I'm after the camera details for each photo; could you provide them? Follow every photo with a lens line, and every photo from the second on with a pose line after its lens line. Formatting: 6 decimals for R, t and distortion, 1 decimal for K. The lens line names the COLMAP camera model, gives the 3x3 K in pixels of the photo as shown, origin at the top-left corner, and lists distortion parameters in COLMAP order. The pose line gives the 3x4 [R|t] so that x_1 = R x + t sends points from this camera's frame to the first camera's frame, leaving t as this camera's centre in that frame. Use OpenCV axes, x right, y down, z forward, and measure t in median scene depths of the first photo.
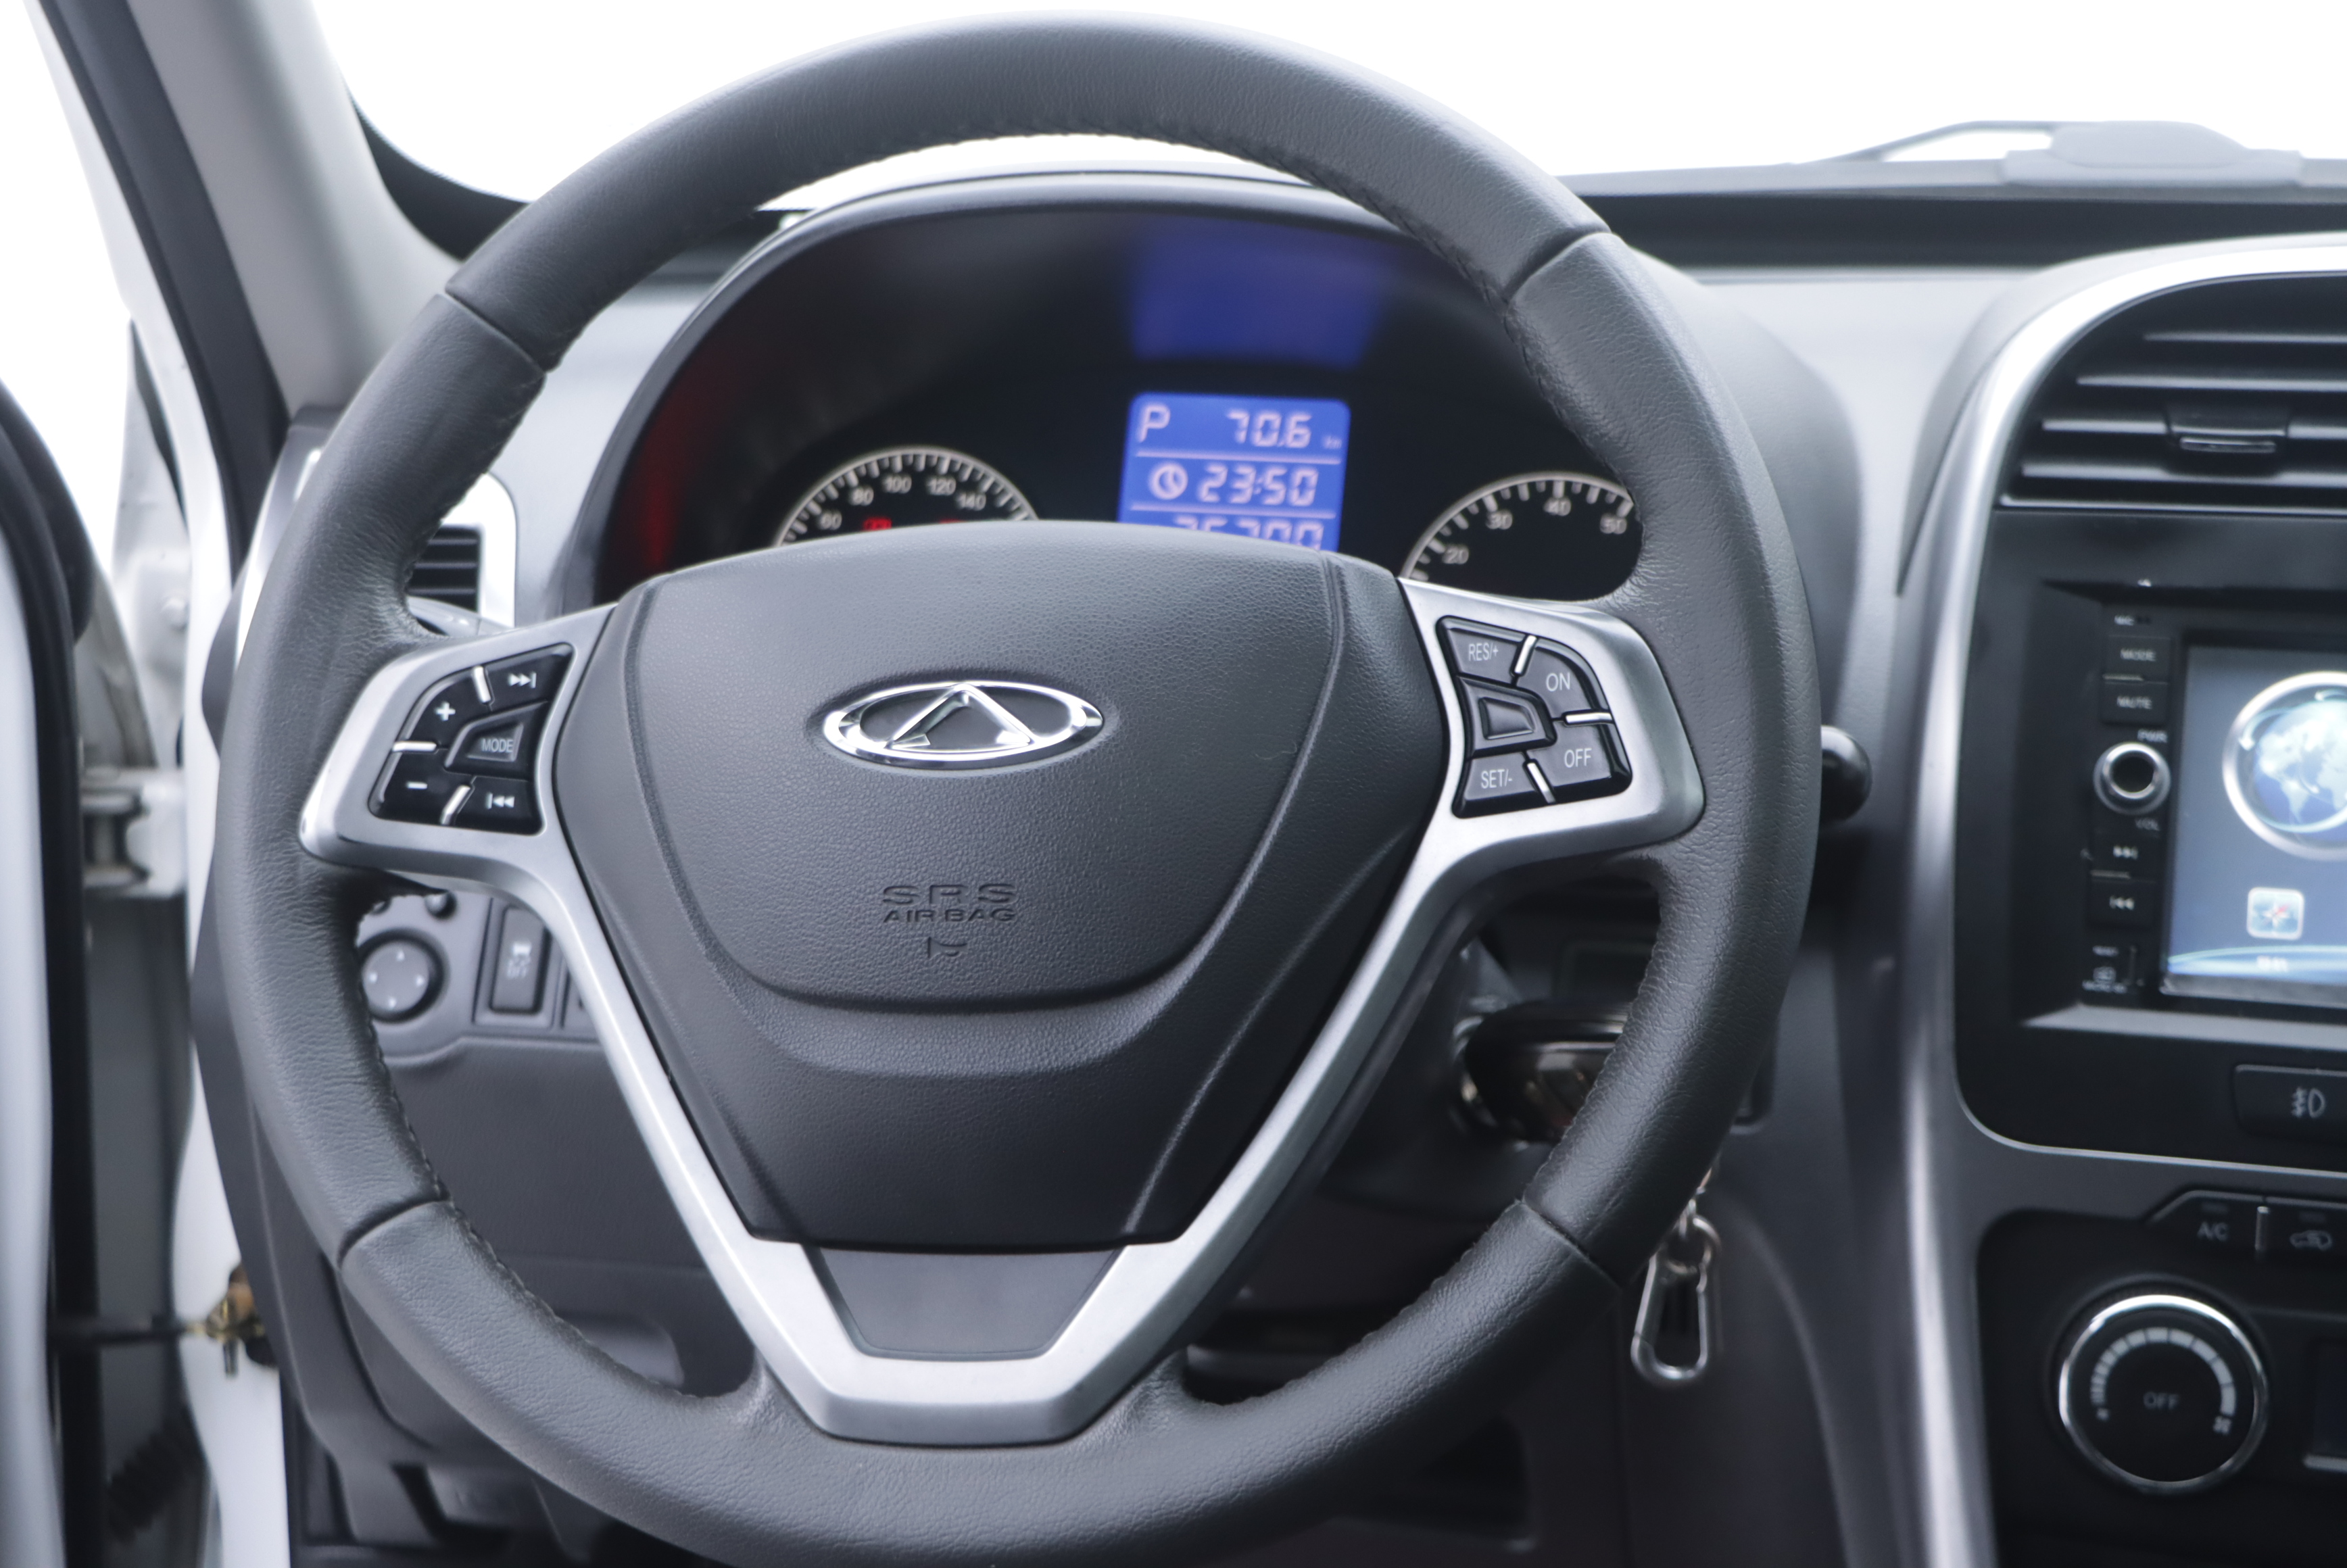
lens RADIAL K [[3364.6, 0, 1166.5], [0, 3364.6, 793.2], [0, 0, 1]] dist [0.036262, 0.000000]
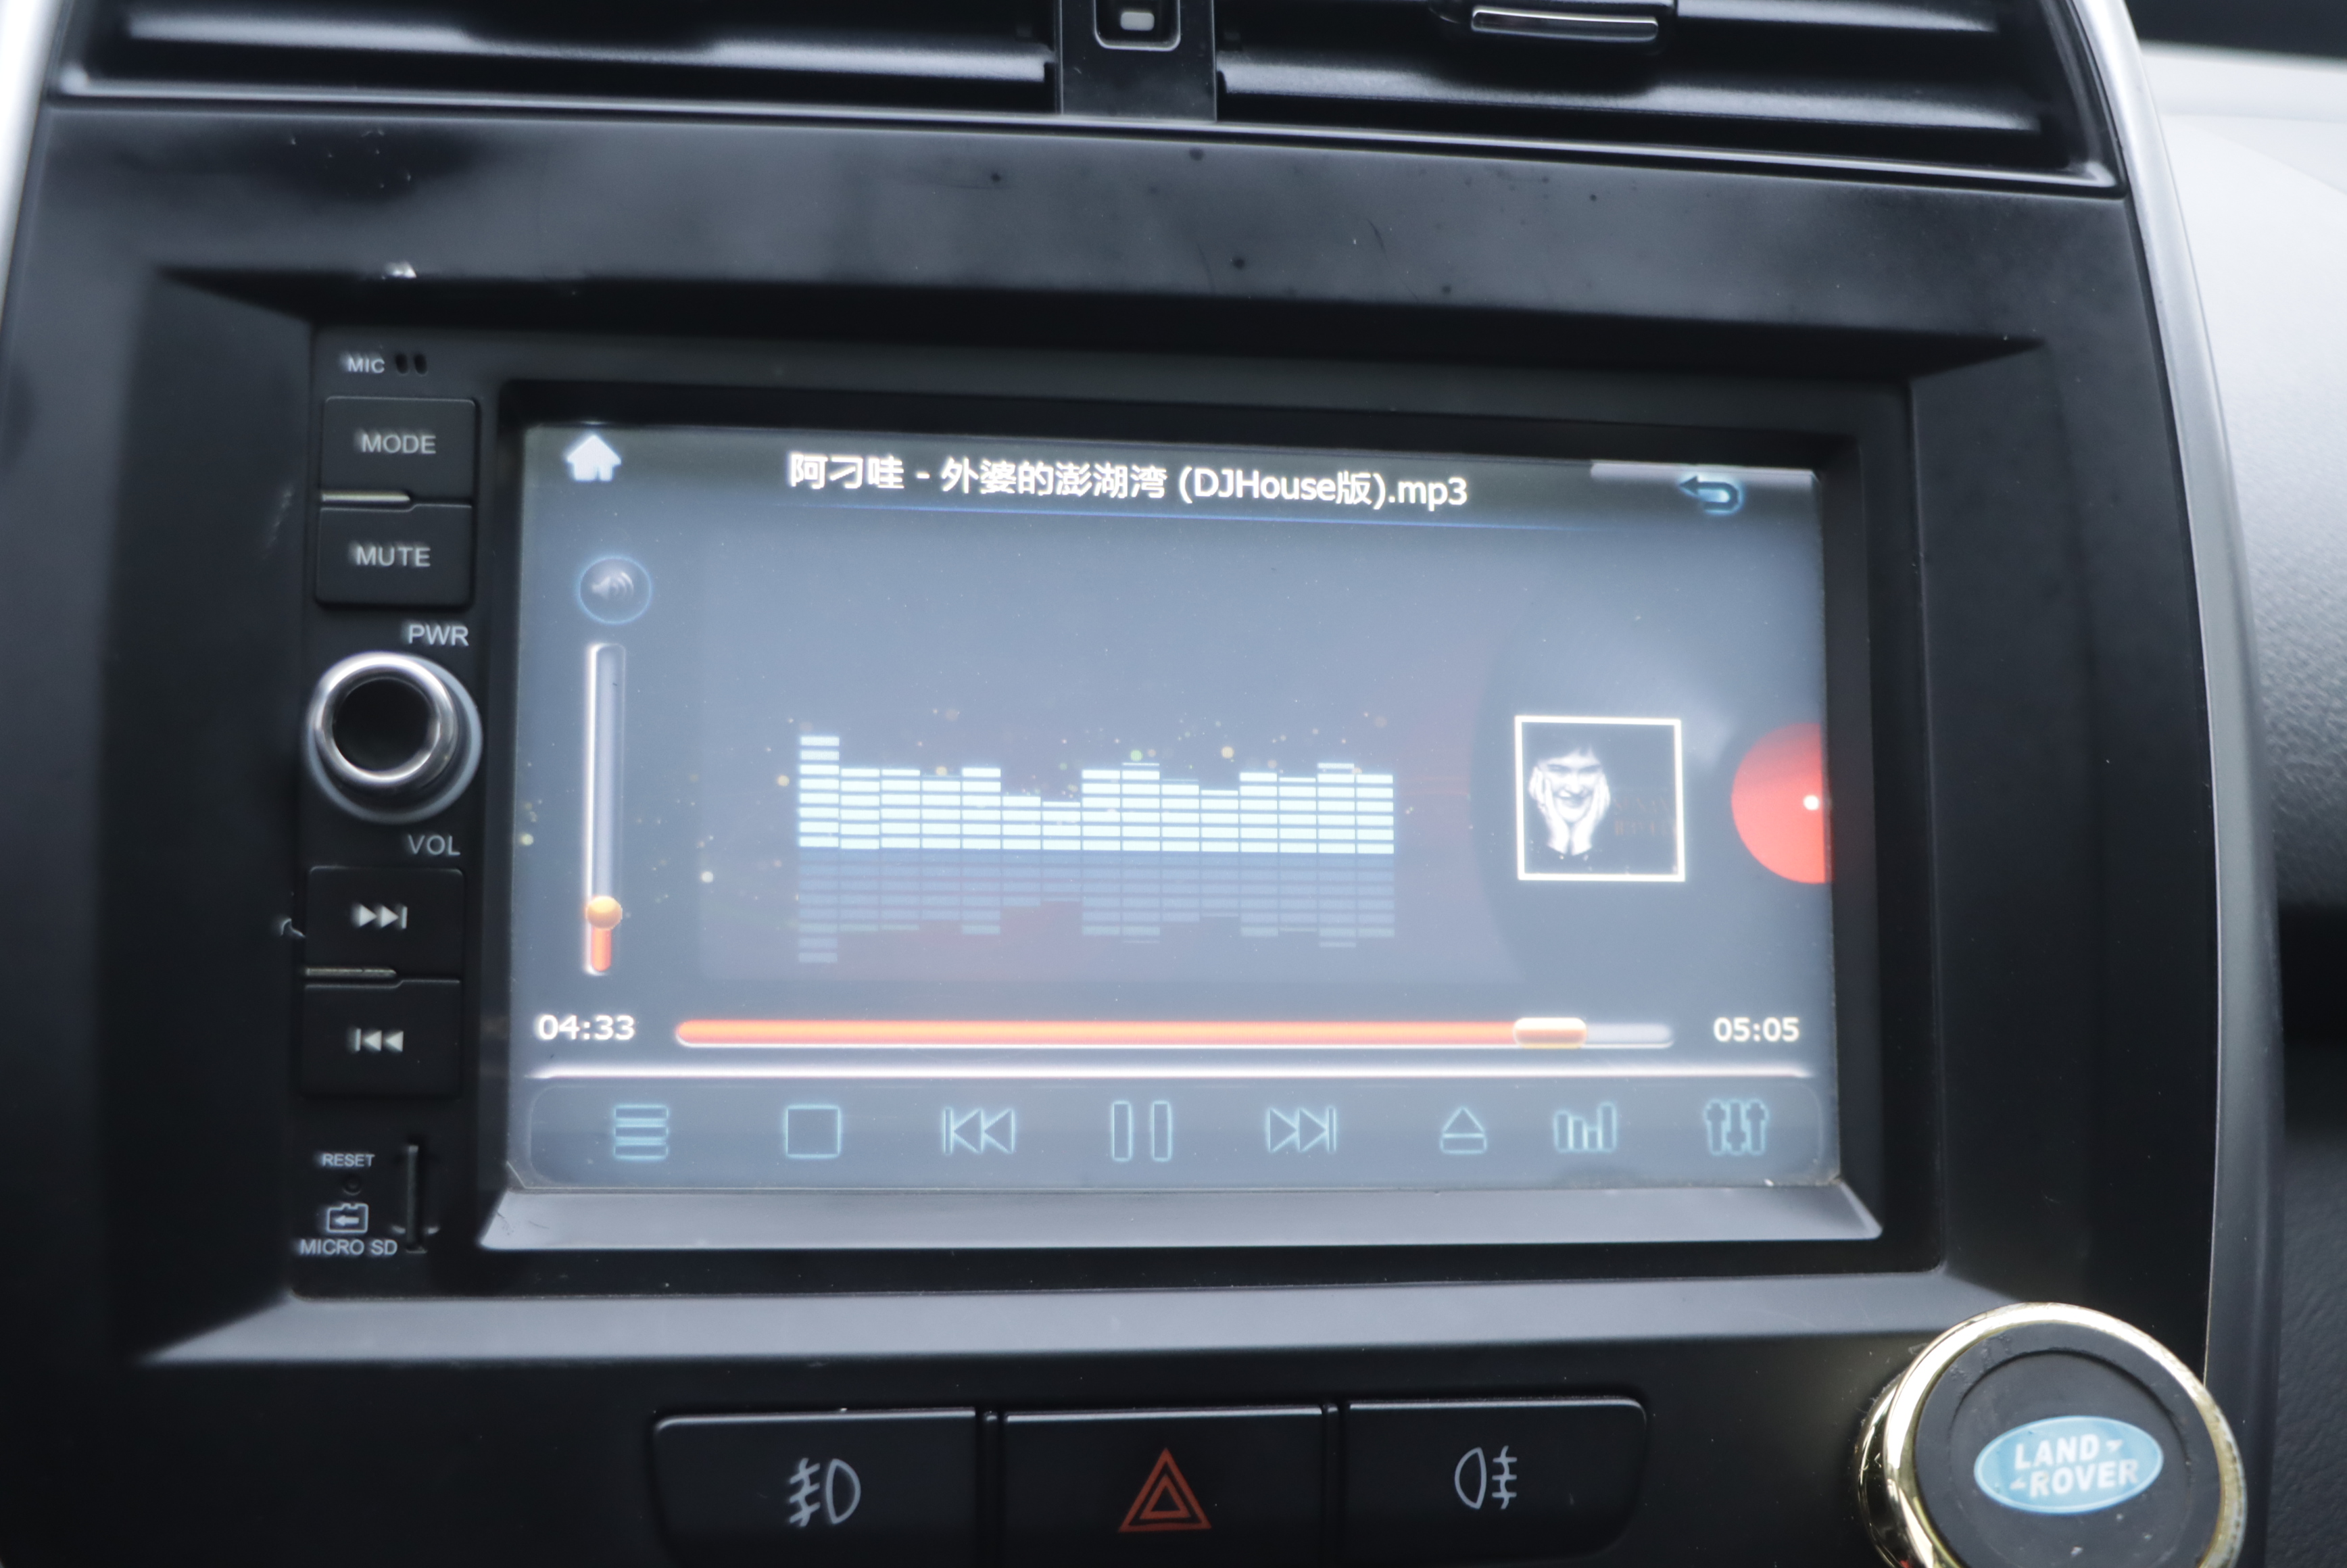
lens RADIAL K [[2847.9, 0, 1177.0], [0, 2847.9, 804.3], [0, 0, 1]] dist [-0.042890, 0.000000]
pose [[0.925559, -0.050248, 0.375254, 0.243774], [0.051378, 0.998655, 0.007001, 0.006384], [-0.375101, 0.012800, 0.926896, 0.639120]]
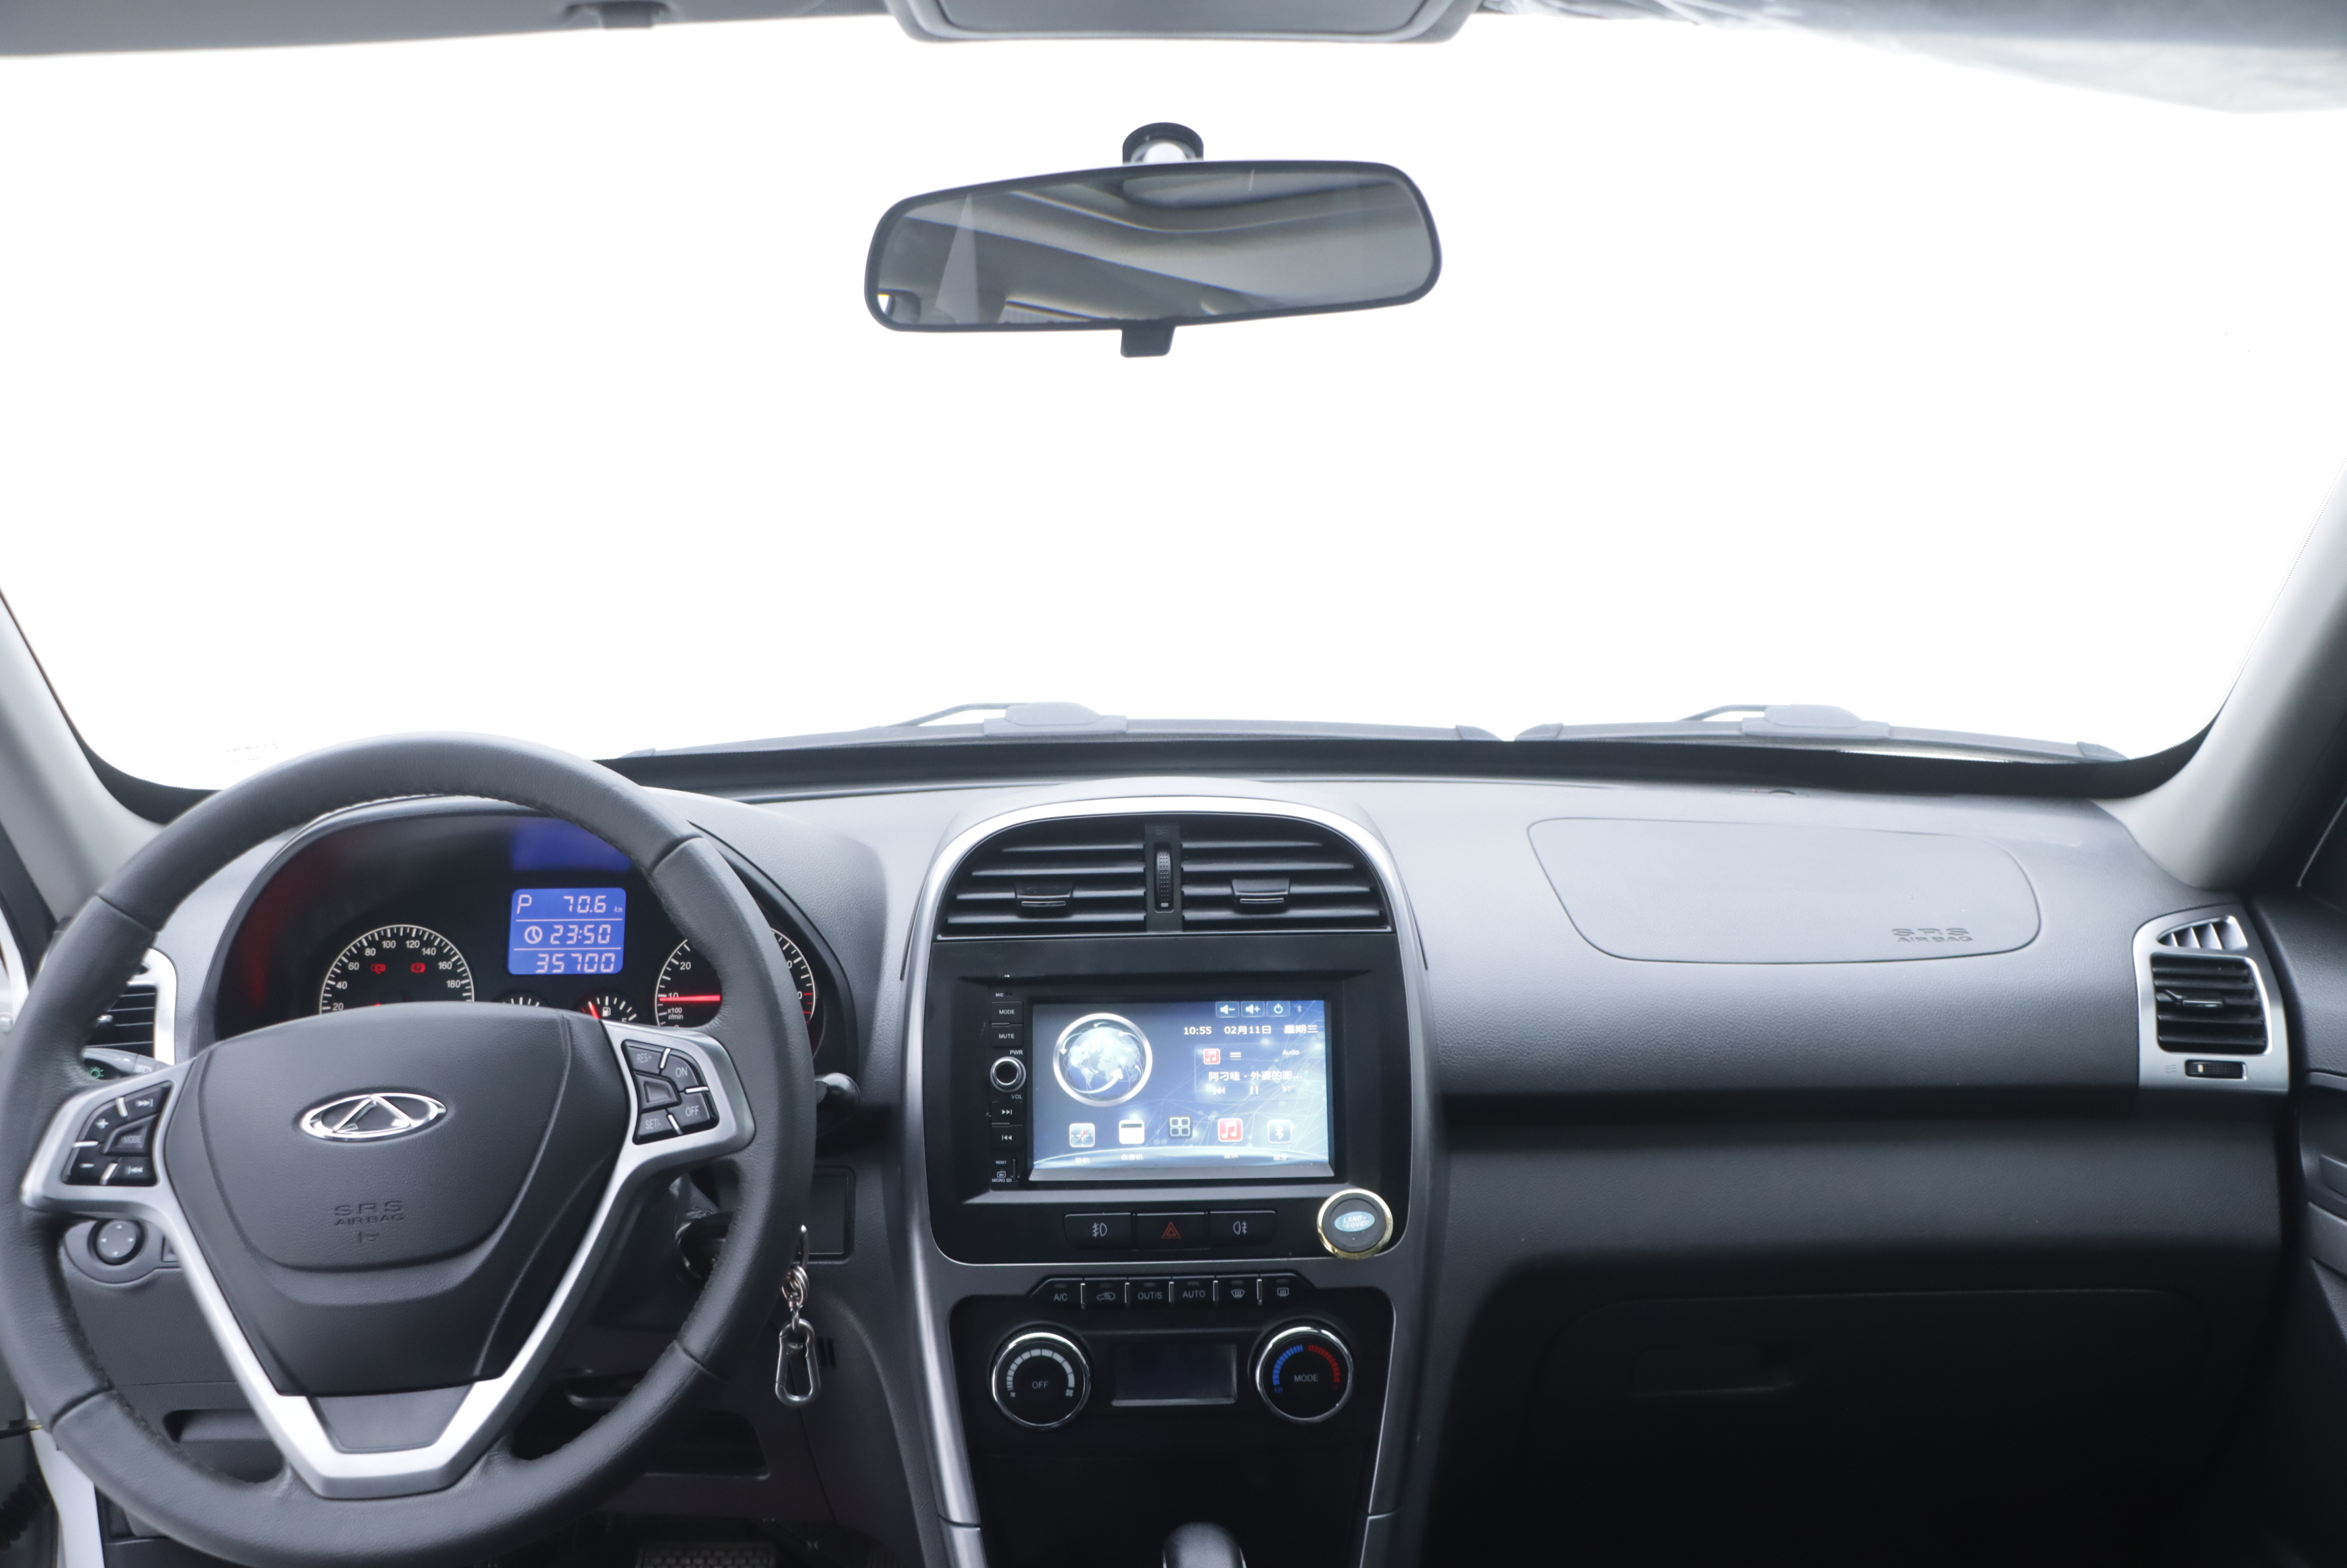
lens RADIAL K [[1886.4, 0, 1176.3], [0, 1886.4, 793.8], [0, 0, 1]] dist [-0.178962, 0.109275]
pose [[0.966491, -0.056807, 0.250336, 0.113645], [0.079188, 0.993624, -0.080249, -0.072131], [-0.244181, 0.097384, 0.964828, -0.112232]]
